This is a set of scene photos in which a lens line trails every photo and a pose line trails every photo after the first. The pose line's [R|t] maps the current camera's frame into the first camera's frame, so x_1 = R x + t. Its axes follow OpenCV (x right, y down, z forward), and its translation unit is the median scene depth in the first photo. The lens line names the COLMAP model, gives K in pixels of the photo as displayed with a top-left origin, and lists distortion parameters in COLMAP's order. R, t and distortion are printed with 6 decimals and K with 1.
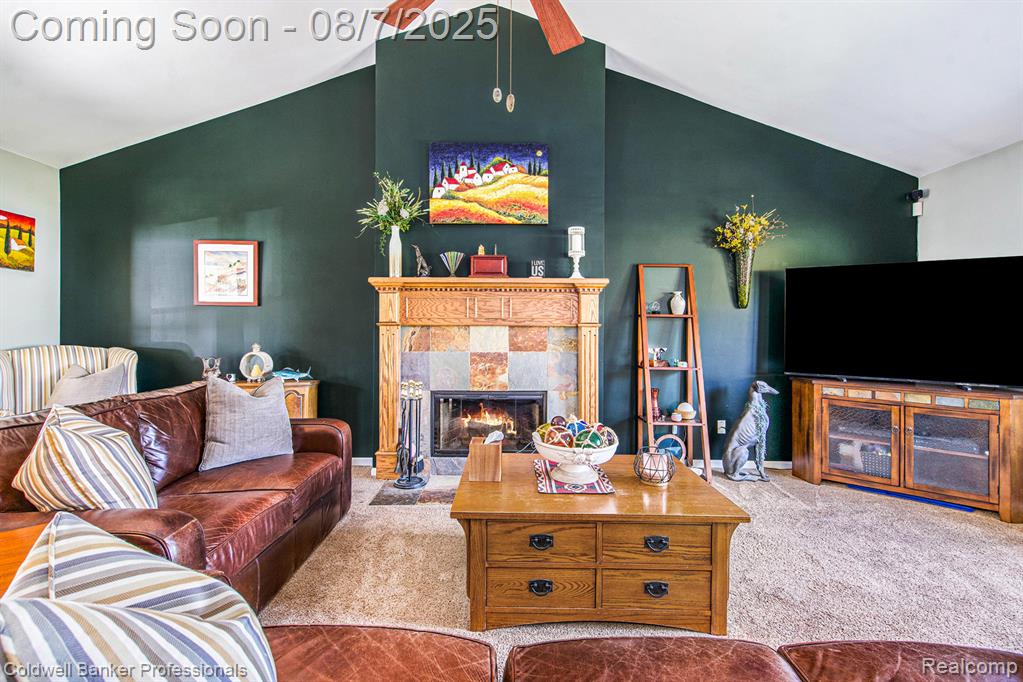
lens RADIAL K [[466.6, 0, 511.5], [0, 466.6, 341.0], [0, 0, 1]] dist [-0.000756, -0.000372]
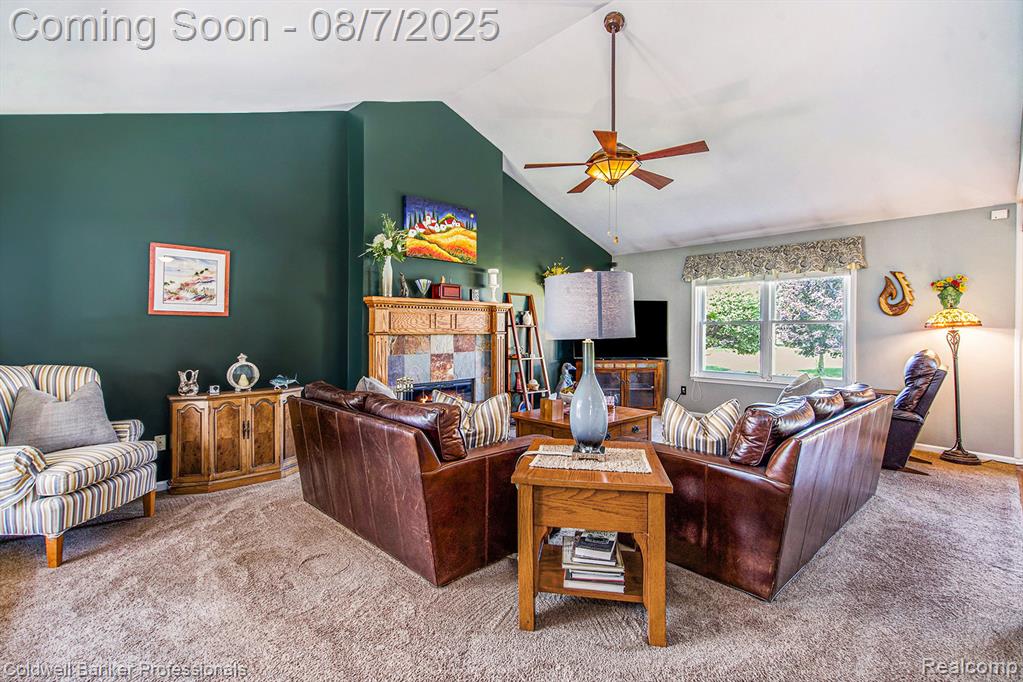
lens RADIAL K [[471.3, 0, 508.2], [0, 471.3, 329.7], [0, 0, 1]] dist [-0.002425, -0.000612]
pose [[0.727113, -0.005367, 0.686497, -0.872757], [0.015818, 0.999835, -0.008938, -0.030647], [-0.686335, 0.017358, 0.727078, -0.145276]]
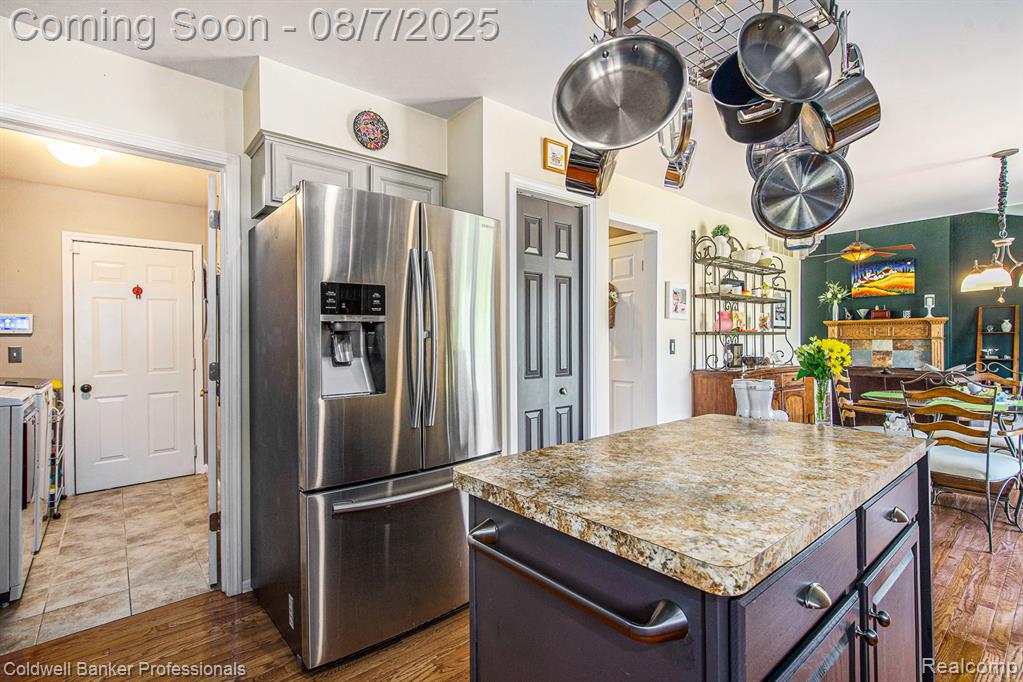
lens RADIAL K [[479.5, 0, 508.2], [0, 479.5, 345.1], [0, 0, 1]] dist [-0.002142, -0.000622]
pose [[0.645045, -0.005914, -0.764121, 0.580184], [-0.013266, 0.999733, -0.018937, 0.067352], [0.764029, 0.022352, 0.644794, -1.990920]]
